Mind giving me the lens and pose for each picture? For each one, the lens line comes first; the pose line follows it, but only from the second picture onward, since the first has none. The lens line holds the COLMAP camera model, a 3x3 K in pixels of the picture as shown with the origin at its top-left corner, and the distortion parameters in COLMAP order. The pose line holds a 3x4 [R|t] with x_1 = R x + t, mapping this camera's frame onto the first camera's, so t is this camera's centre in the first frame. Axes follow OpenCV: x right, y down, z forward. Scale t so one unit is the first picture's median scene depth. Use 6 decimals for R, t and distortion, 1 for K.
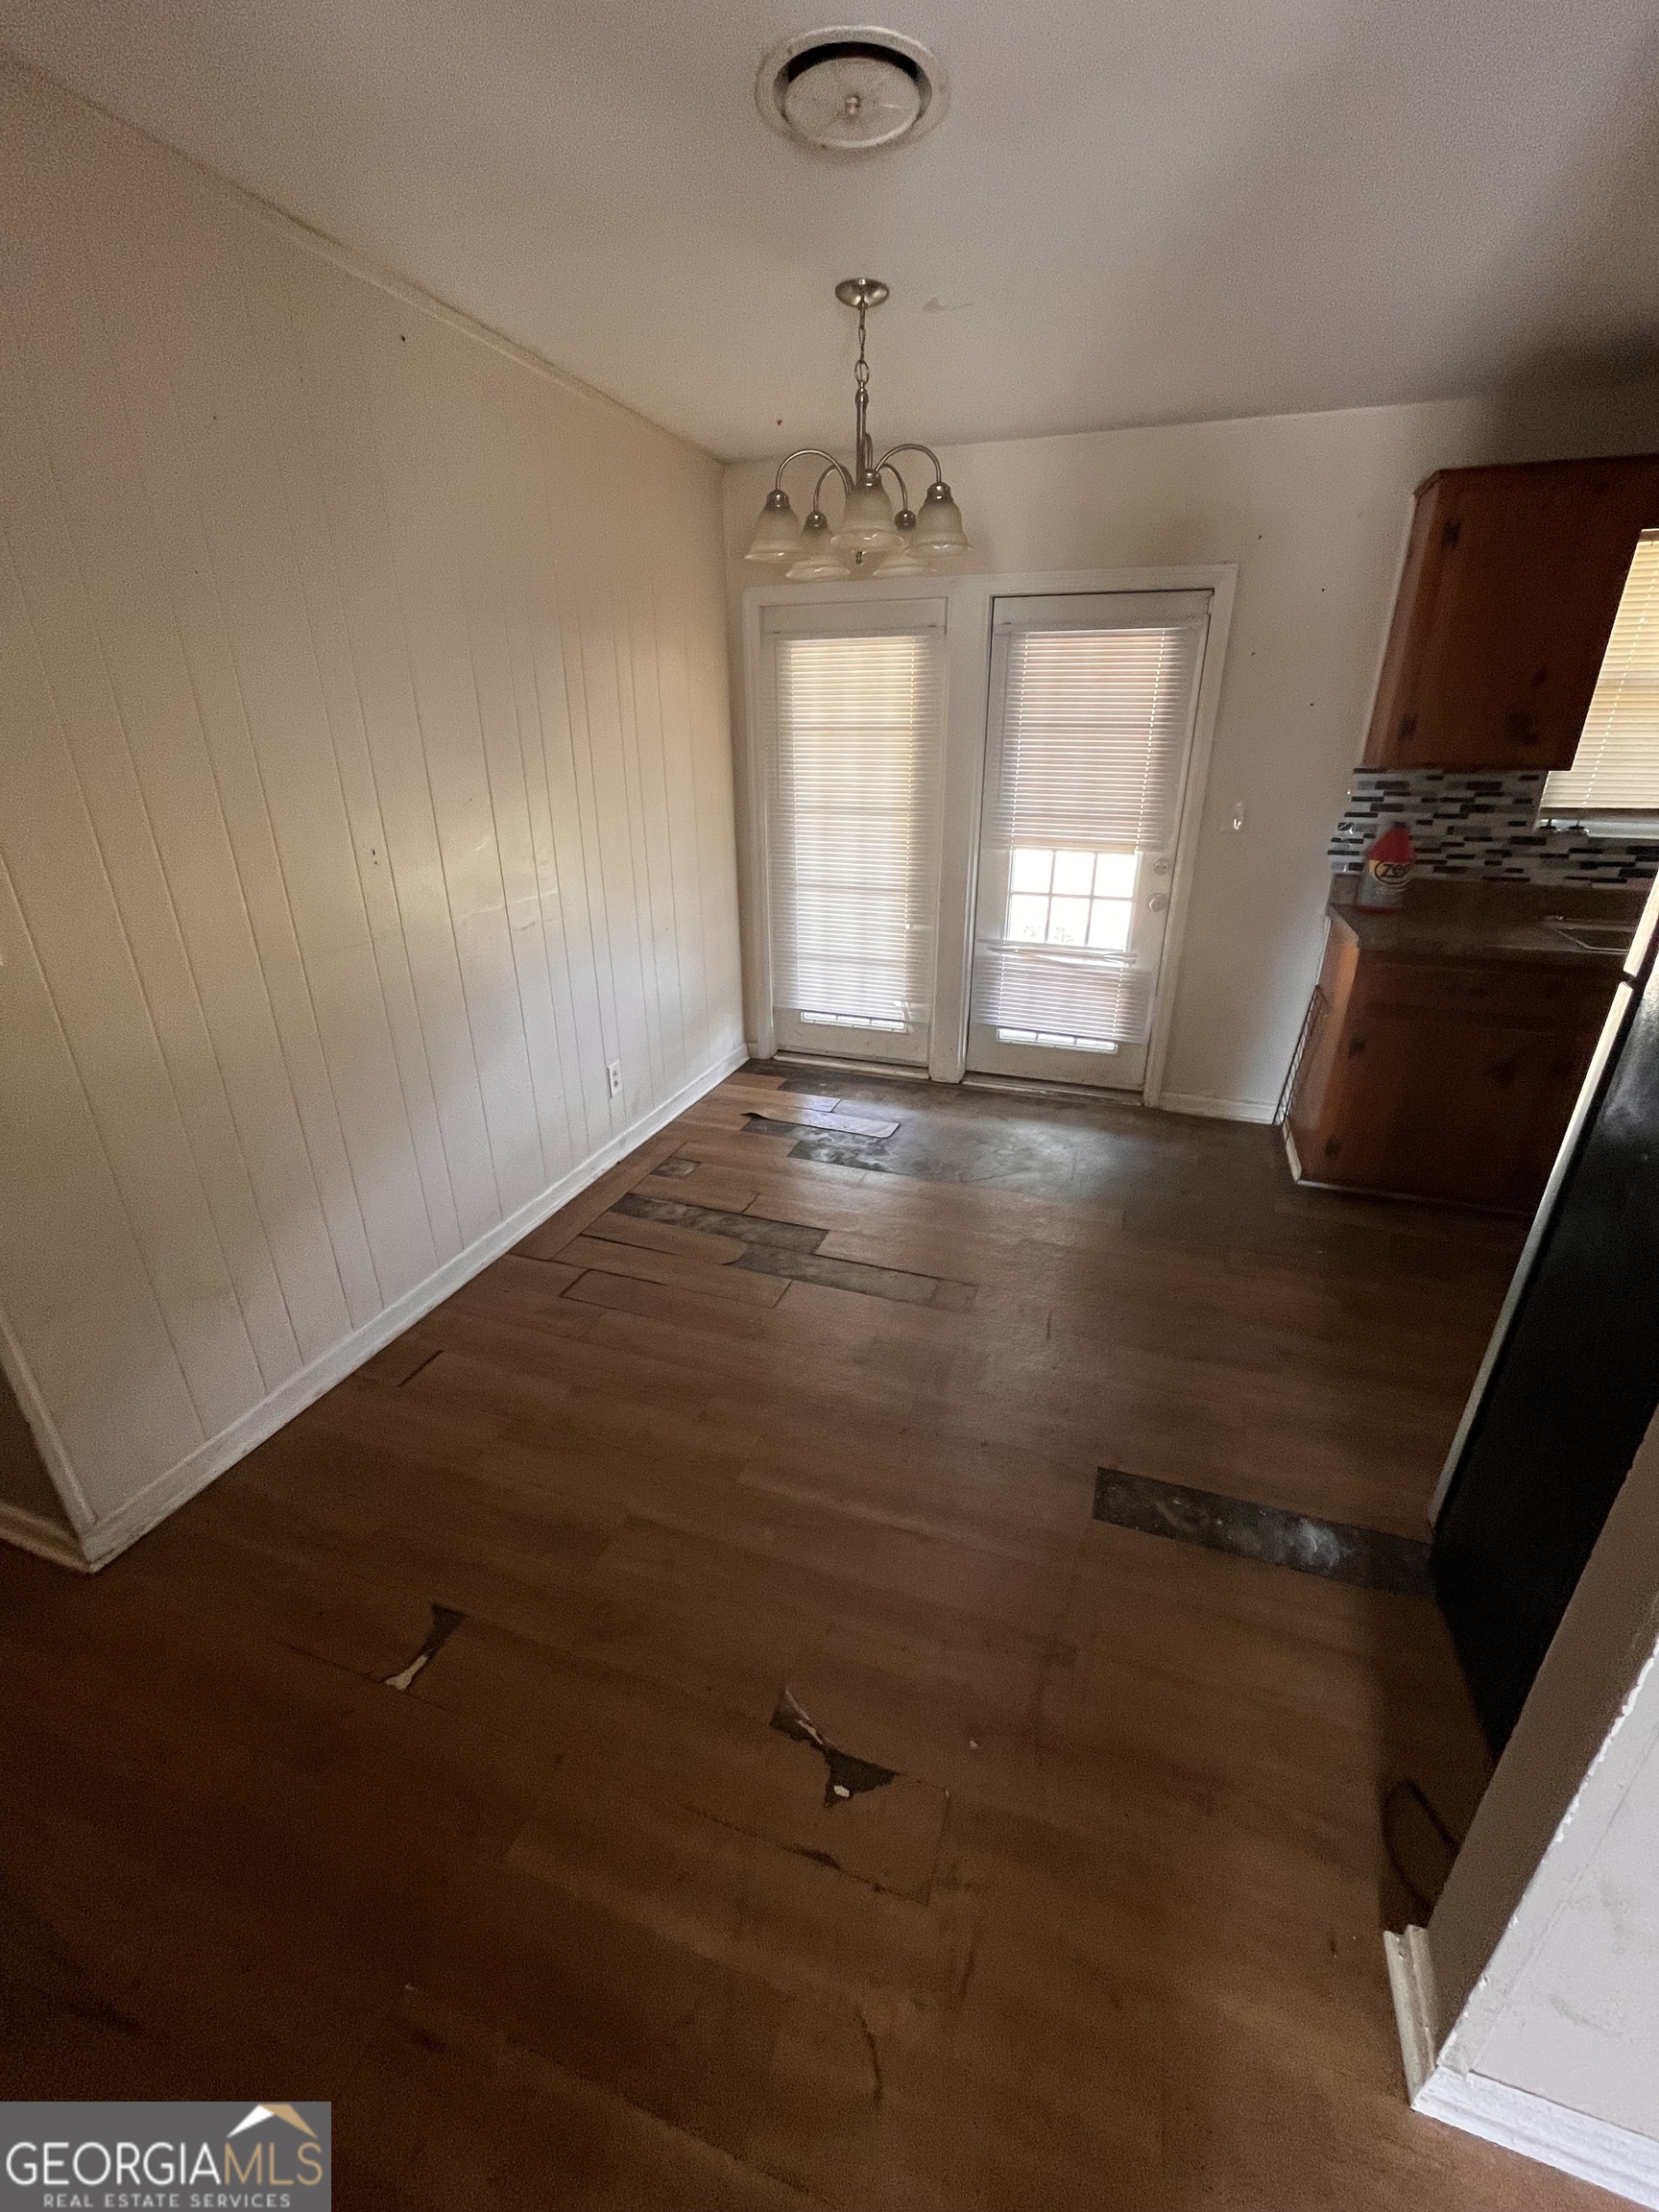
lens RADIAL K [[905.8, 0, 836.2], [0, 905.8, 1106.6], [0, 0, 1]] dist [0.000715, 0.000053]
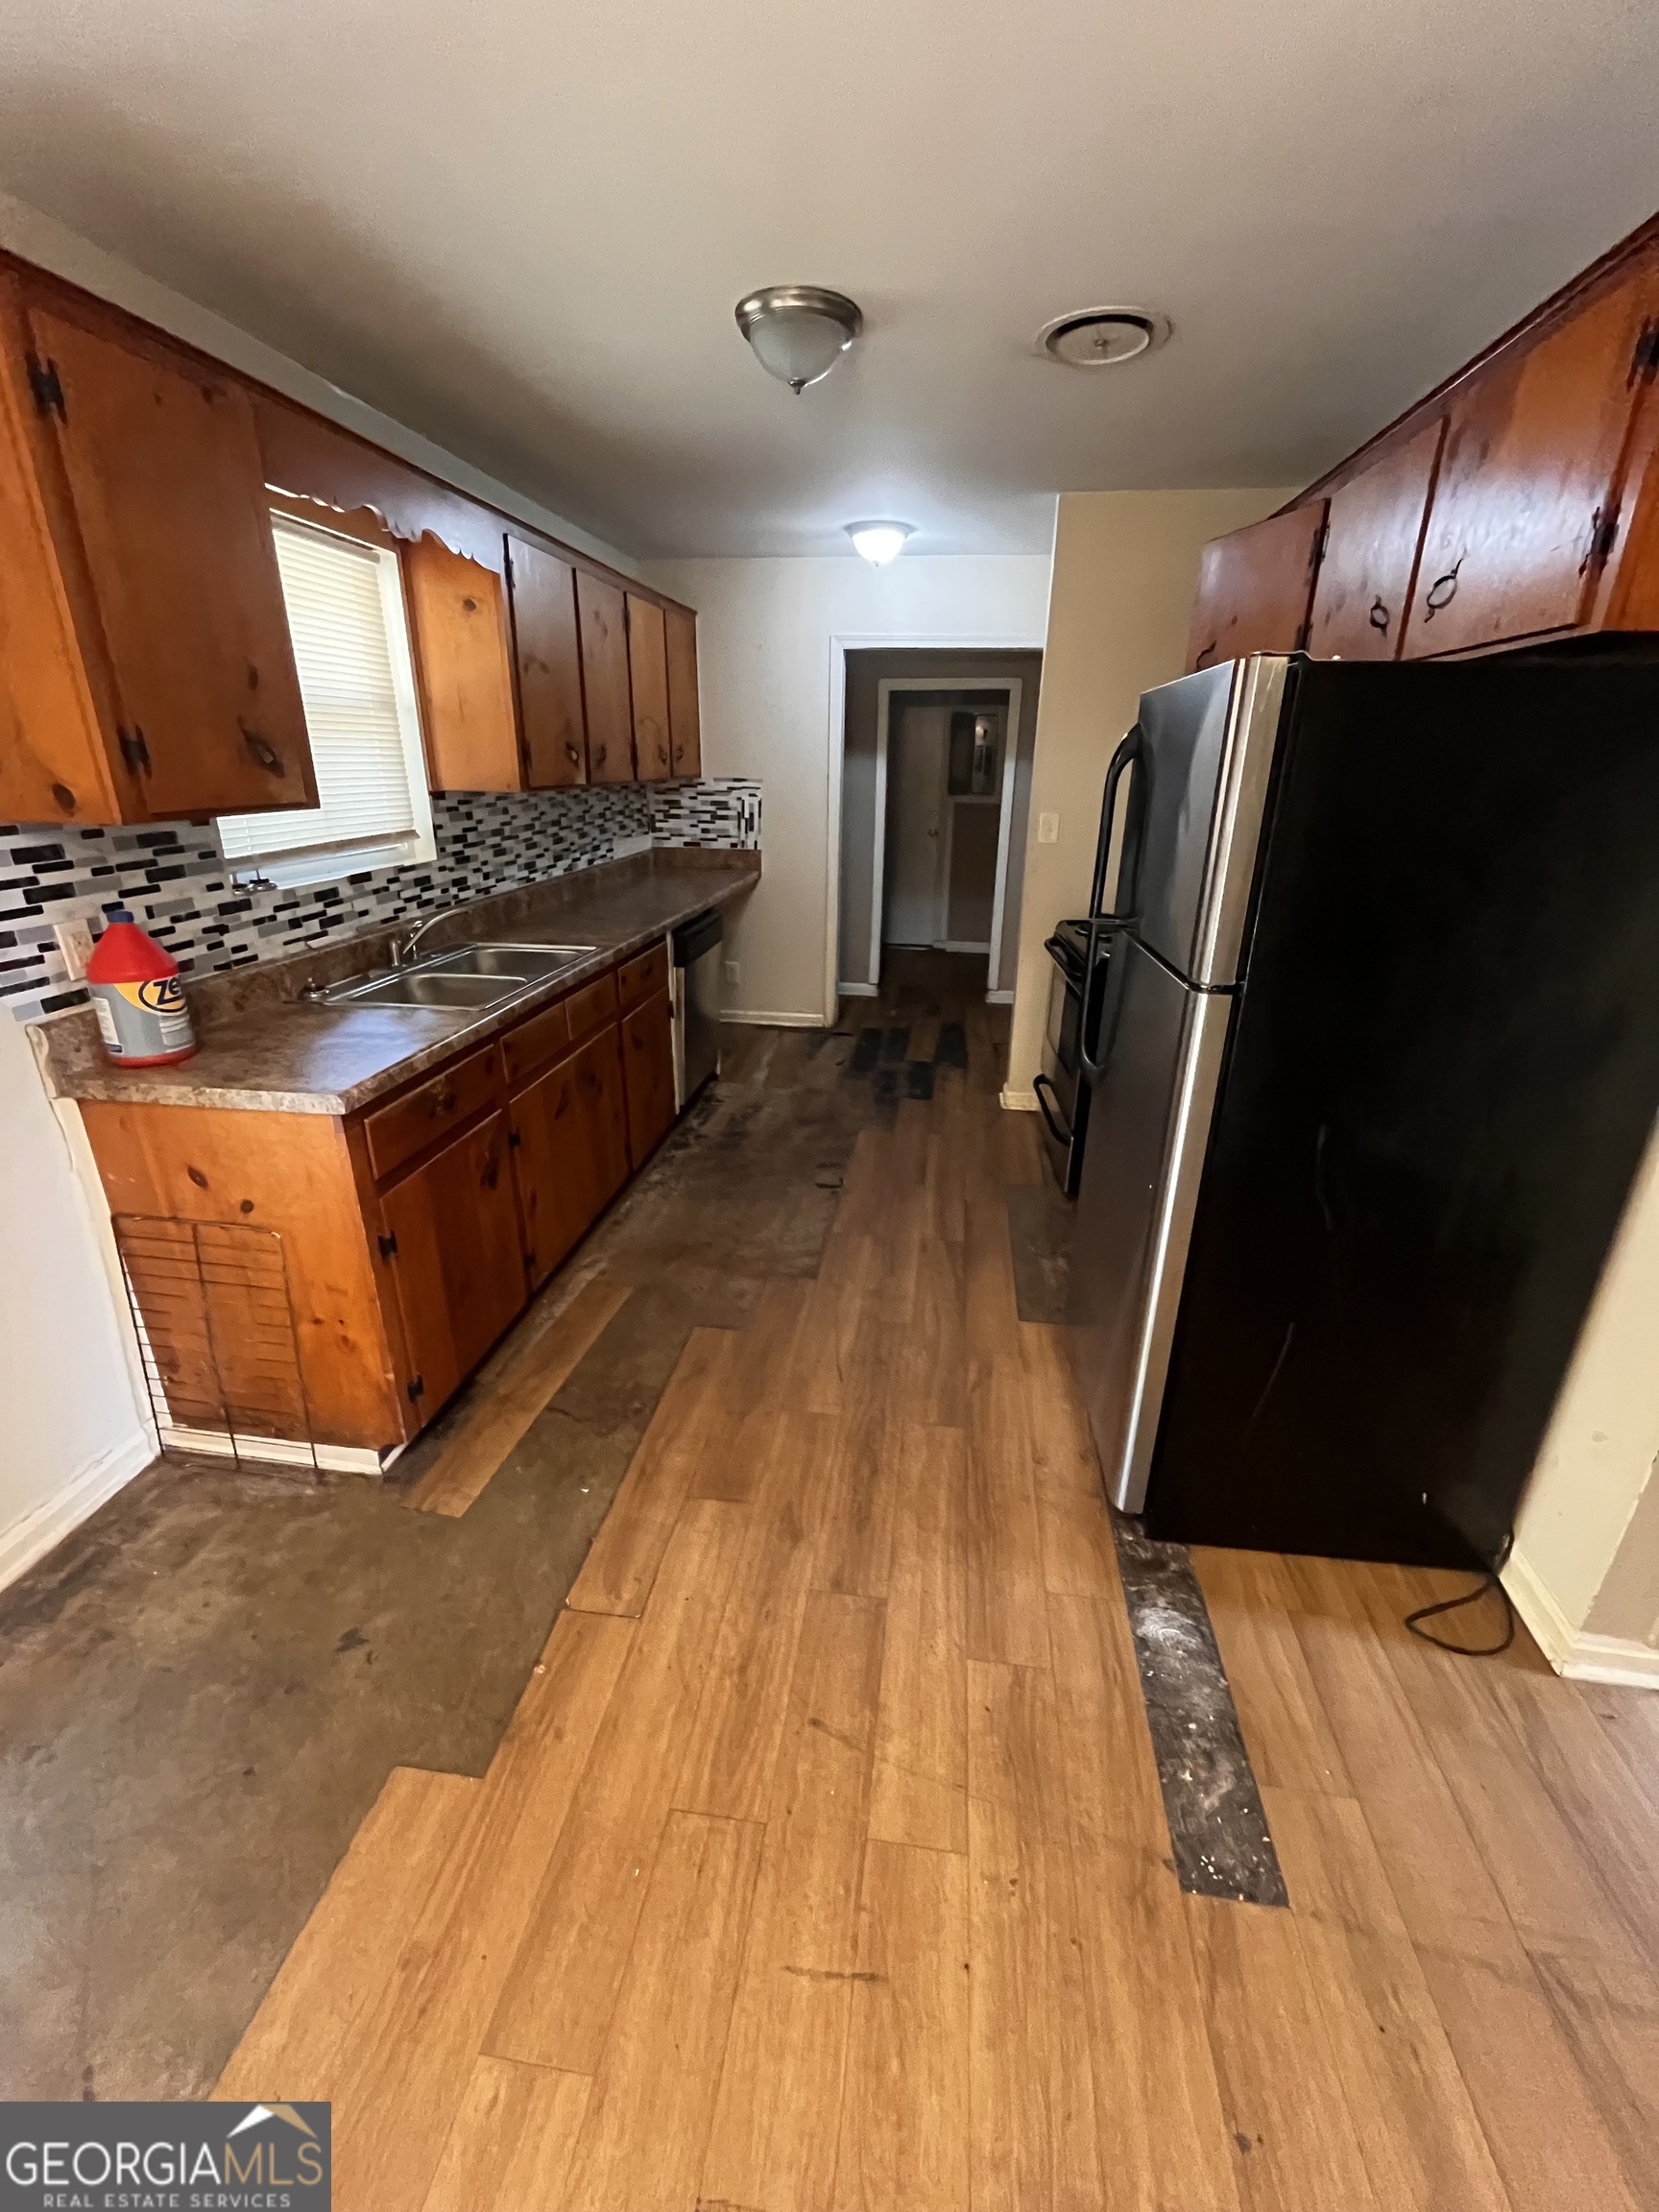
lens RADIAL K [[905.8, 0, 828.6], [0, 905.8, 1098.2], [0, 0, 1]] dist [0.000715, 0.000053]
pose [[-0.197908, -0.352793, 0.914532, -0.033708], [0.372800, 0.835786, 0.403091, -0.281040], [-0.906561, 0.420713, -0.033888, 0.664550]]
